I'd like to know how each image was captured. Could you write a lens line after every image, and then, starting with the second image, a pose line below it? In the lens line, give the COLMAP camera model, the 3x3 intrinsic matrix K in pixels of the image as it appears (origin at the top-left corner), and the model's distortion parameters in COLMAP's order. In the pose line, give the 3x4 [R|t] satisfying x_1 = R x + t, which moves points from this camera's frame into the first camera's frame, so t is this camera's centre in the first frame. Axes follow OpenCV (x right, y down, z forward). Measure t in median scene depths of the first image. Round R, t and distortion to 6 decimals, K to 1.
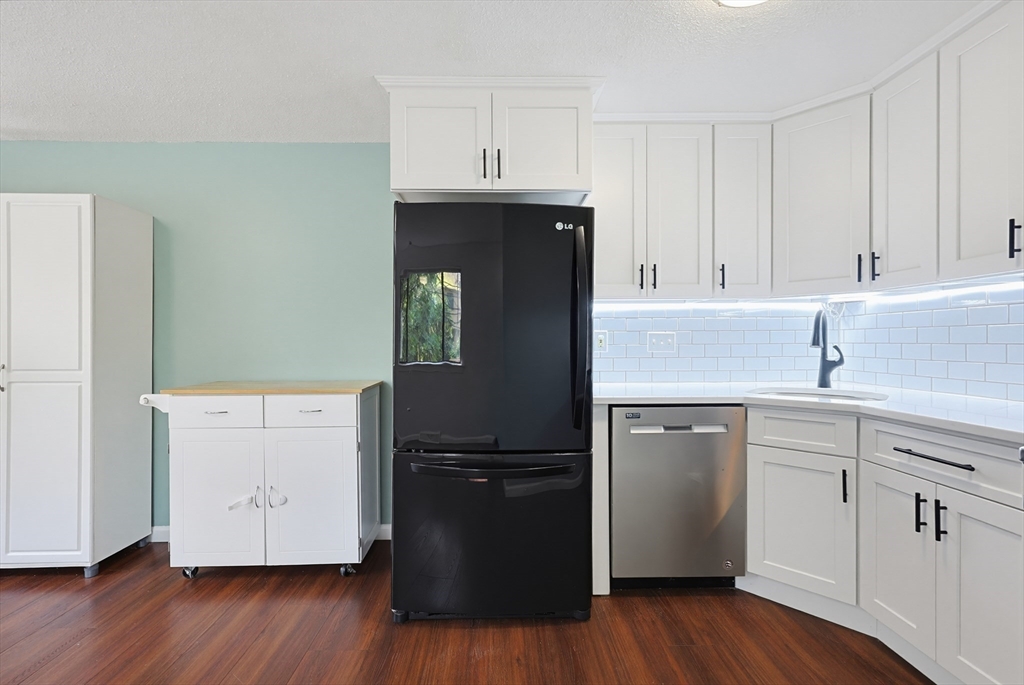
lens RADIAL K [[441.2, 0, 509.7], [0, 441.2, 344.5], [0, 0, 1]] dist [-0.001064, -0.000243]
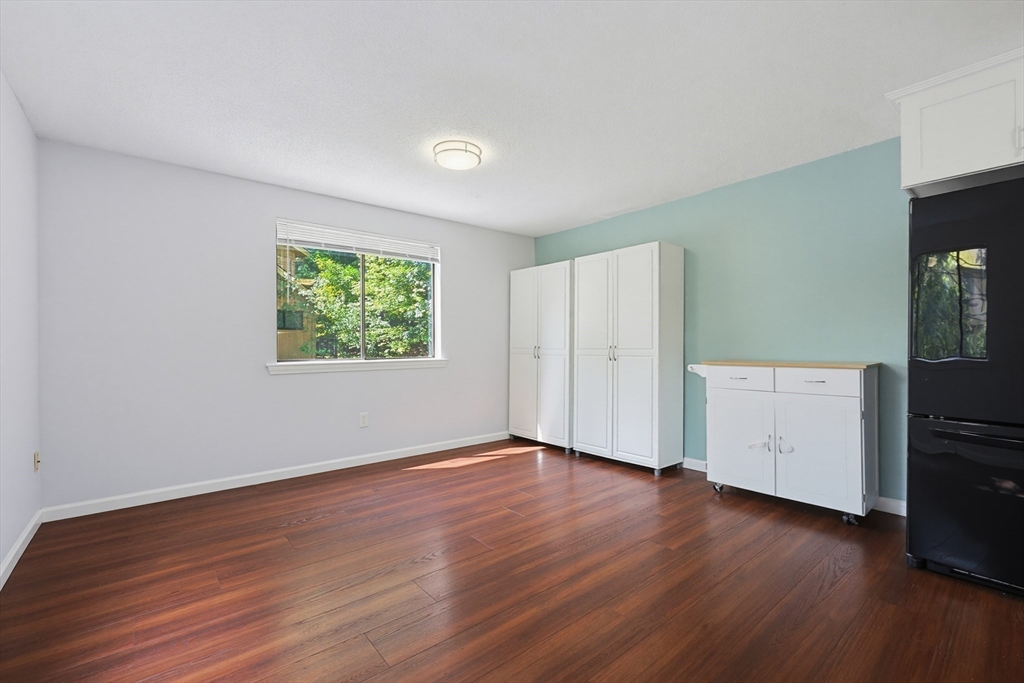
lens RADIAL K [[441.2, 0, 509.3], [0, 441.2, 346.4], [0, 0, 1]] dist [-0.001064, -0.000243]
pose [[0.602440, -0.000982, -0.798163, 0.023063], [0.002421, 0.999997, 0.000596, 0.046562], [0.798160, -0.002291, 0.602441, -0.425864]]
